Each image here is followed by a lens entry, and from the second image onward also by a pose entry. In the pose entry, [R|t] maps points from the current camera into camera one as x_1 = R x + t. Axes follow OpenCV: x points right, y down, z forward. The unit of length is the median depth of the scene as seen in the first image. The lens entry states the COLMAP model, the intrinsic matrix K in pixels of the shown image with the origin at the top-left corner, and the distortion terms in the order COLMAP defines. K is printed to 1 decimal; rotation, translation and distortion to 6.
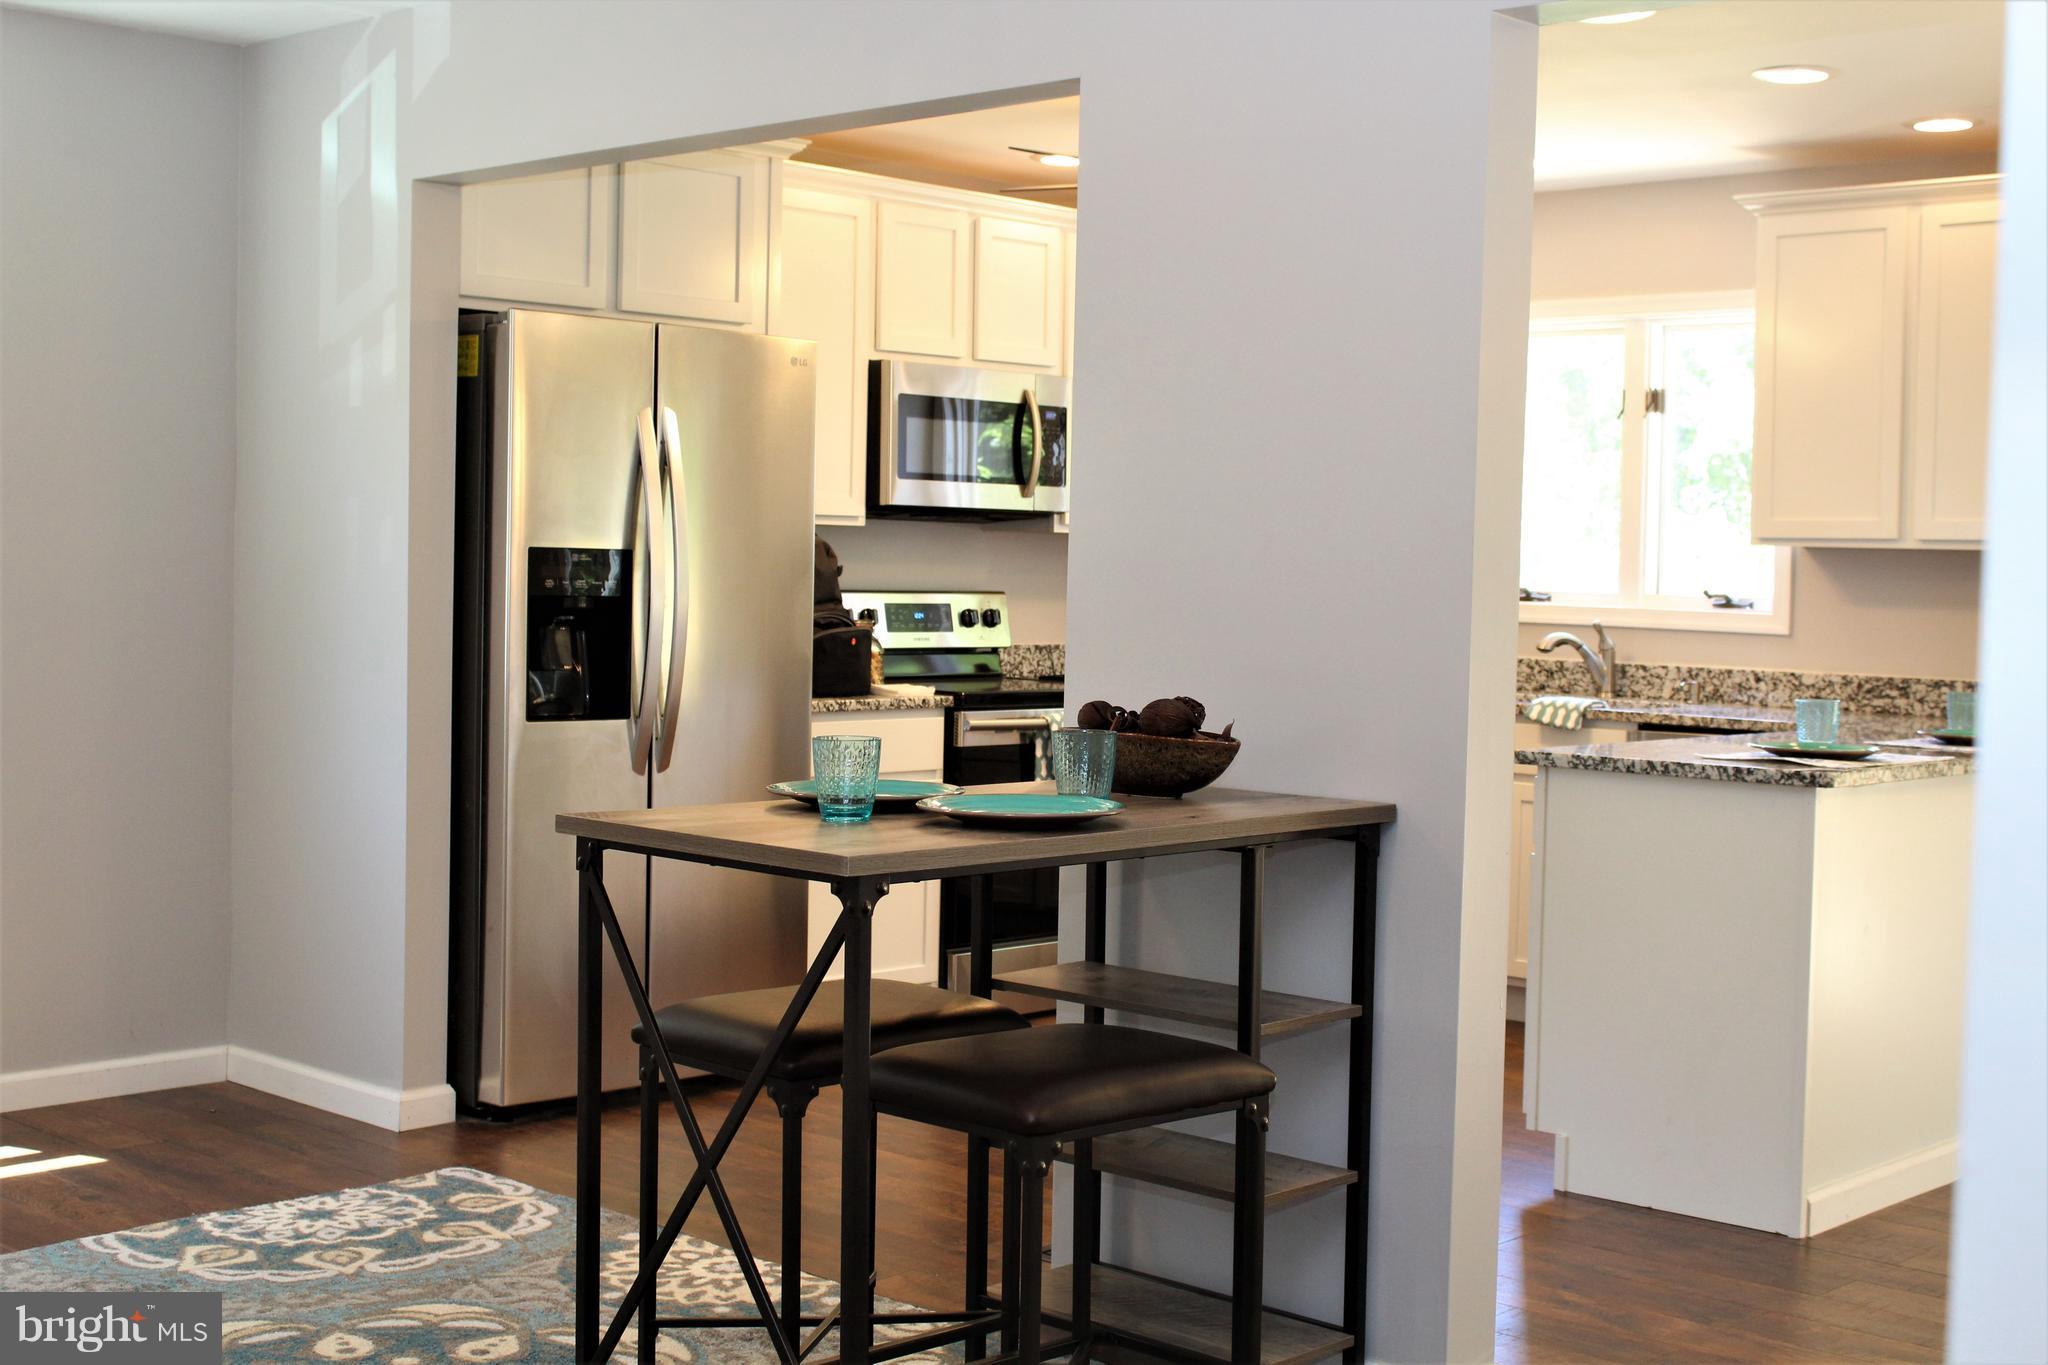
lens RADIAL K [[2721.0, 0, 1024.0], [0, 2721.0, 682.5], [0, 0, 1]] dist [-0.003407, -0.002946]
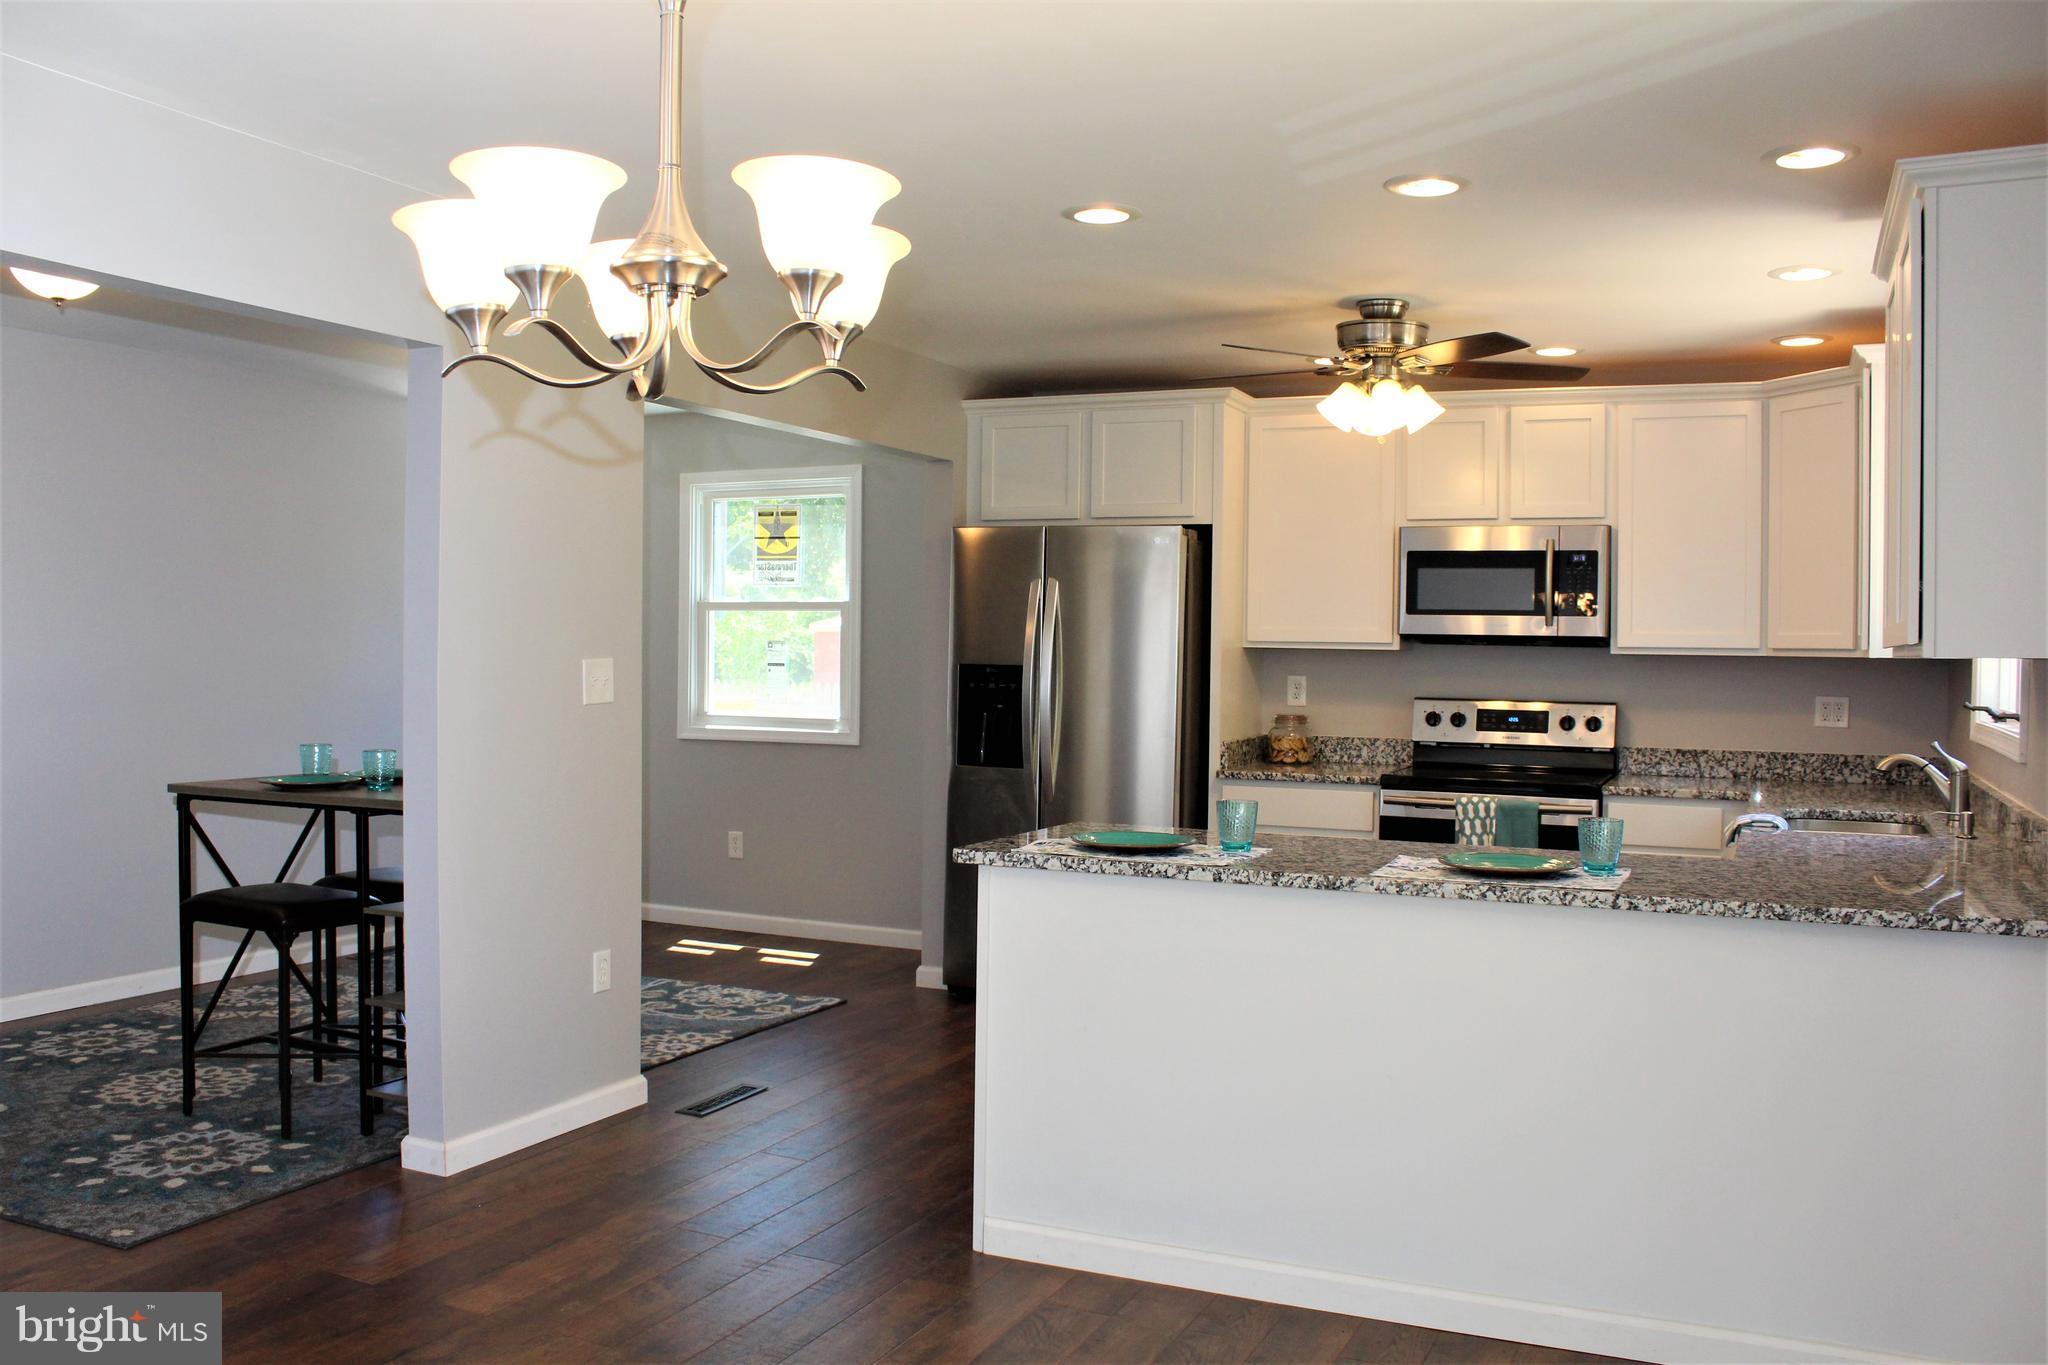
lens RADIAL K [[1599.6, 0, 1024.0], [0, 1599.6, 682.5], [0, 0, 1]] dist [0.321750, 0.000847]
pose [[0.361656, 0.001646, -0.932310, 0.614862], [-0.045929, 0.998816, -0.016054, -0.018999], [0.931180, 0.048626, 0.361303, 0.501759]]
